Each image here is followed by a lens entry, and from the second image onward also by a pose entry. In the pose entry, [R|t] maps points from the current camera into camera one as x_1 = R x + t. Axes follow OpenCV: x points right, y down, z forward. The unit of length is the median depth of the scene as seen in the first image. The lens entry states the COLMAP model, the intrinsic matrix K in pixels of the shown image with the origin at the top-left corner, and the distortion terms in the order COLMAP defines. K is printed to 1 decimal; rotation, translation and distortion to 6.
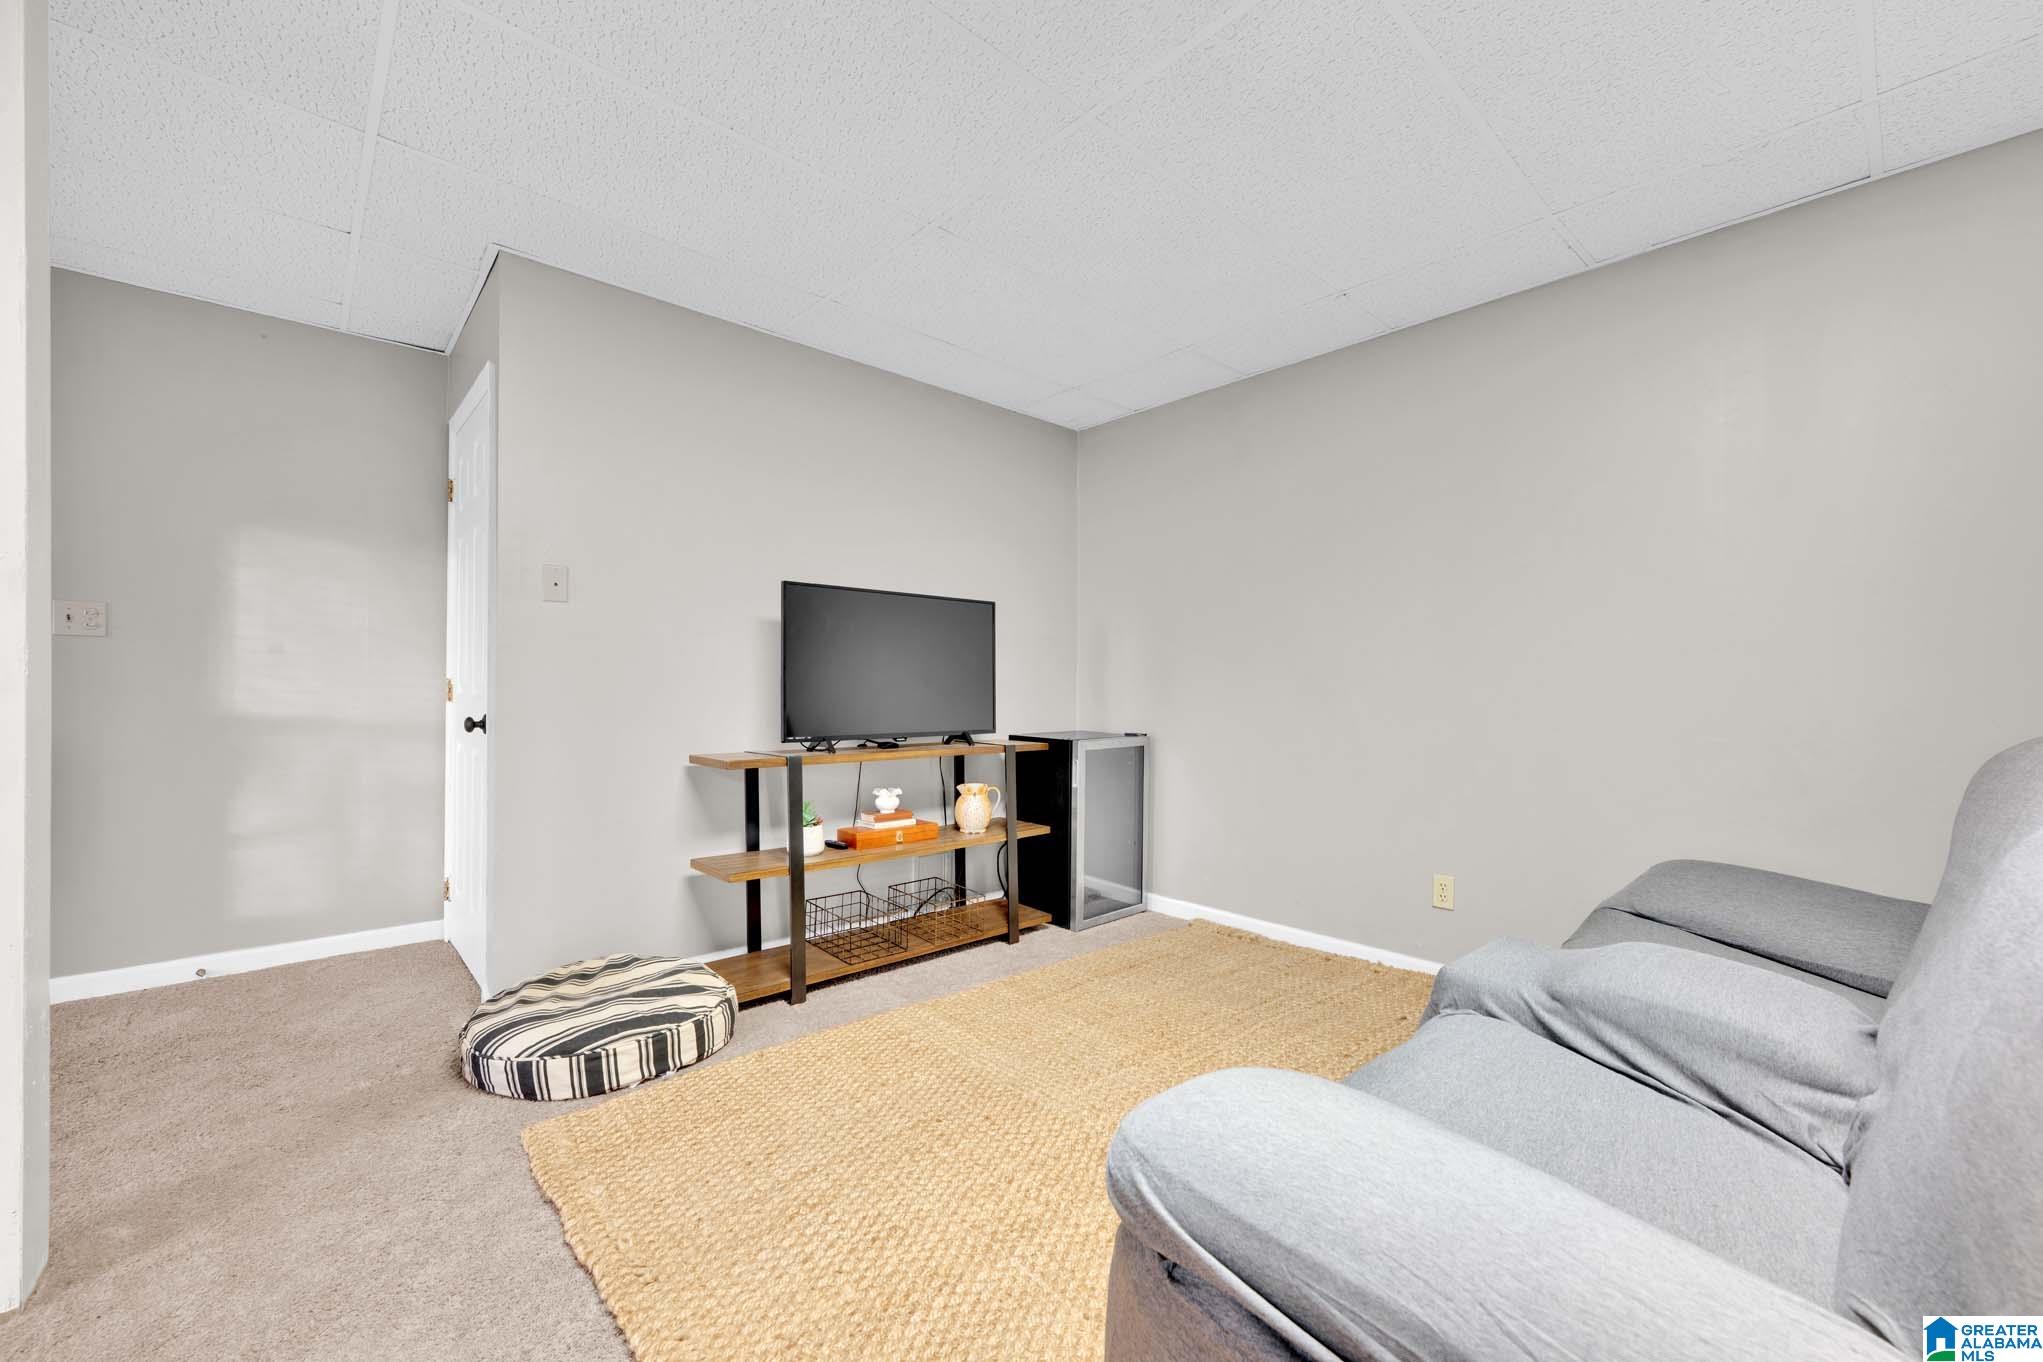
lens RADIAL K [[803.0, 0, 1029.4], [0, 803.0, 681.4], [0, 0, 1]] dist [0.001029, 0.000452]
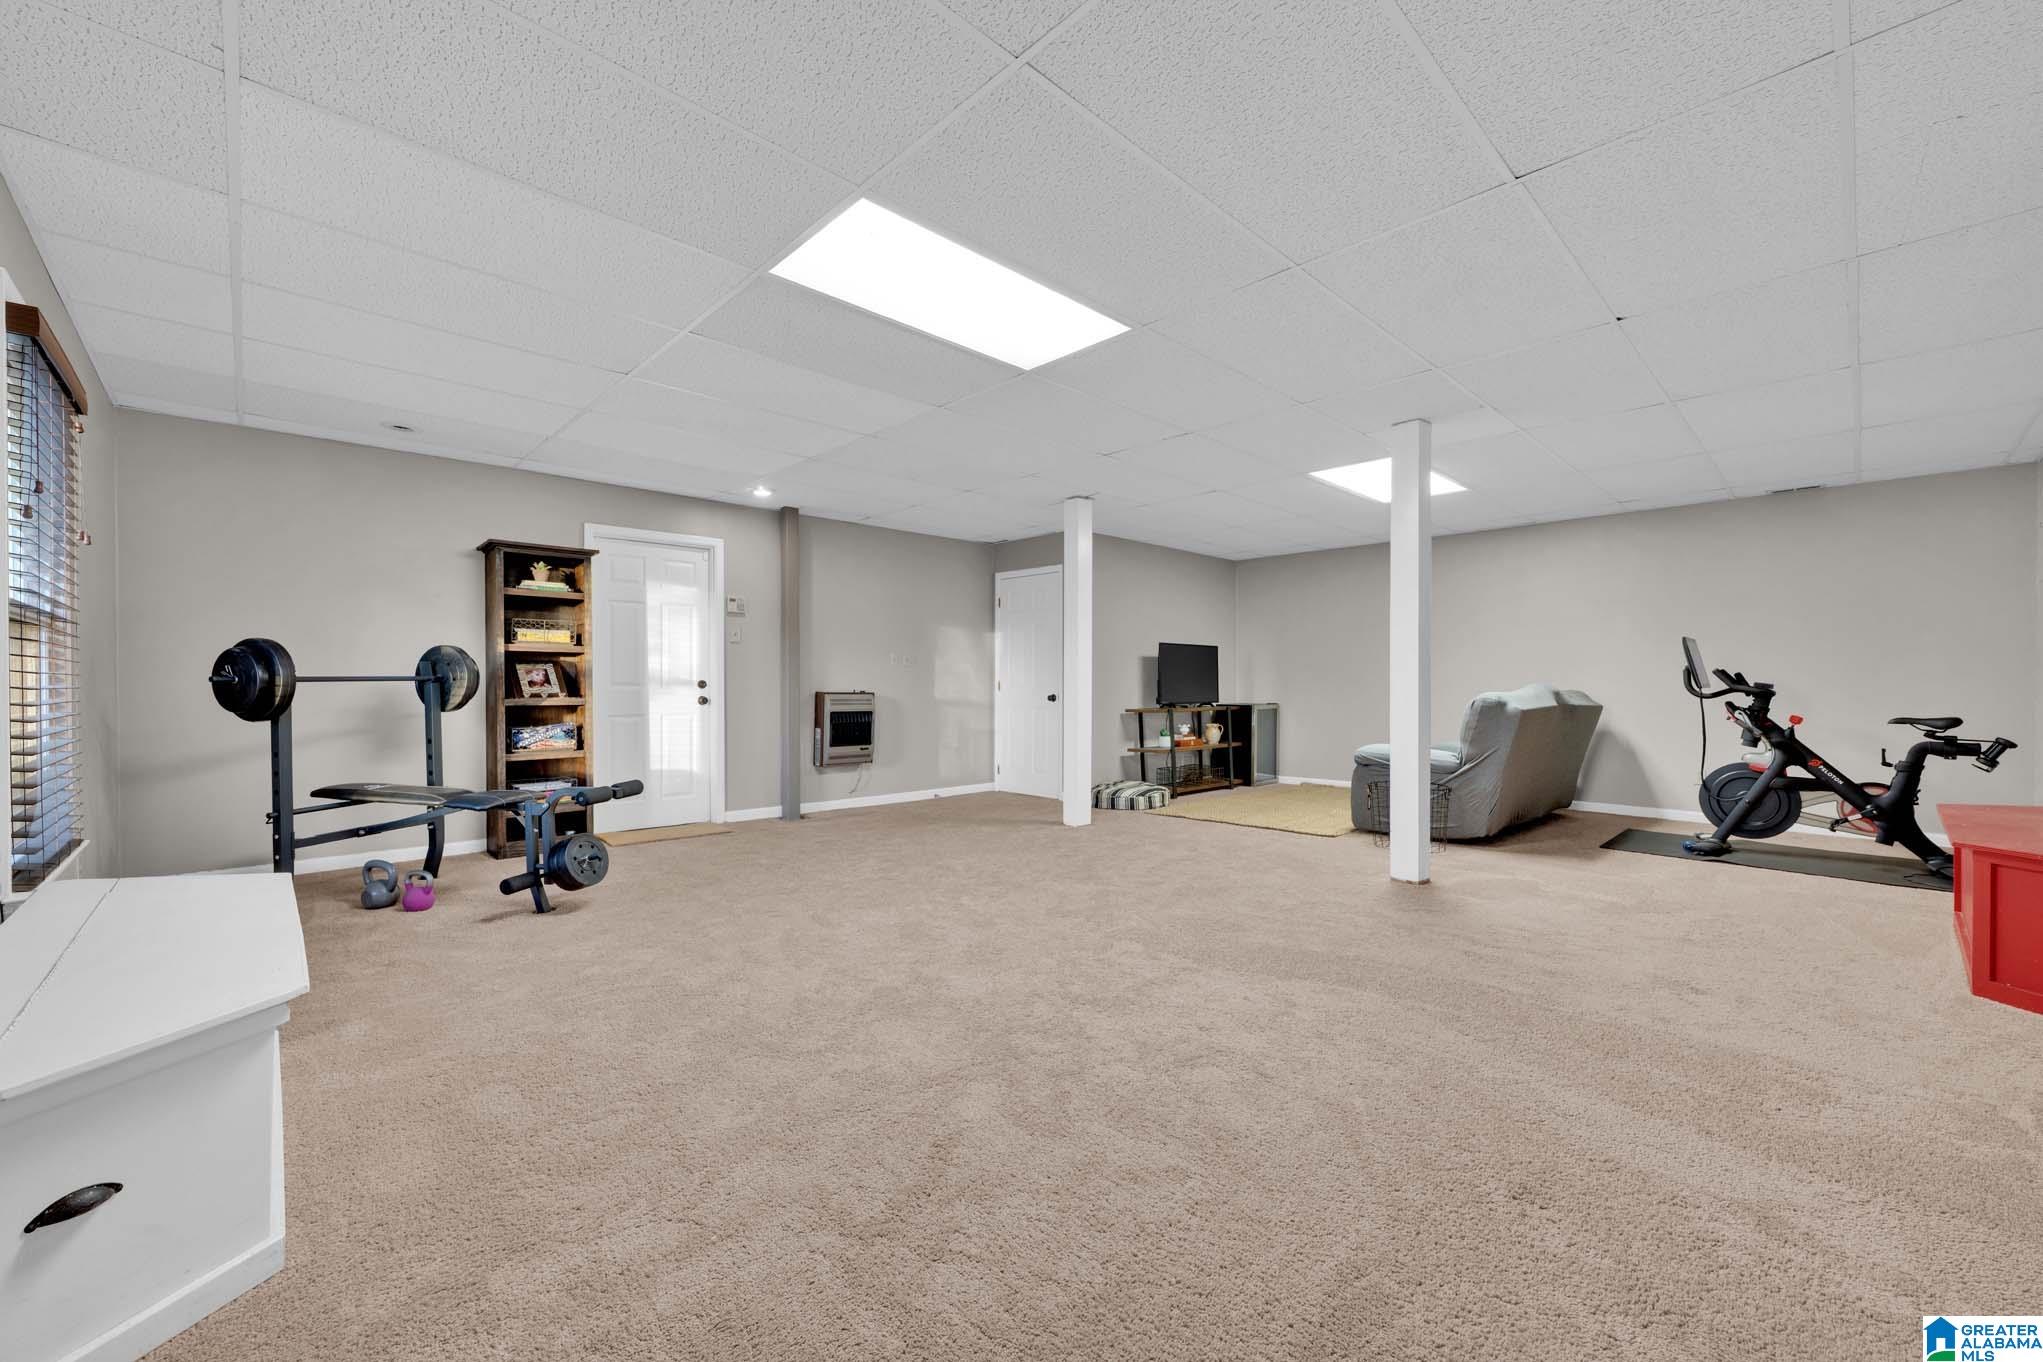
lens RADIAL K [[803.0, 0, 1014.5], [0, 803.0, 683.5], [0, 0, 1]] dist [0.001029, 0.000452]
pose [[0.999664, -0.009707, 0.024039, -0.739206], [0.009615, 0.999946, 0.003937, -0.005817], [-0.024076, -0.003704, 0.999703, -1.413852]]
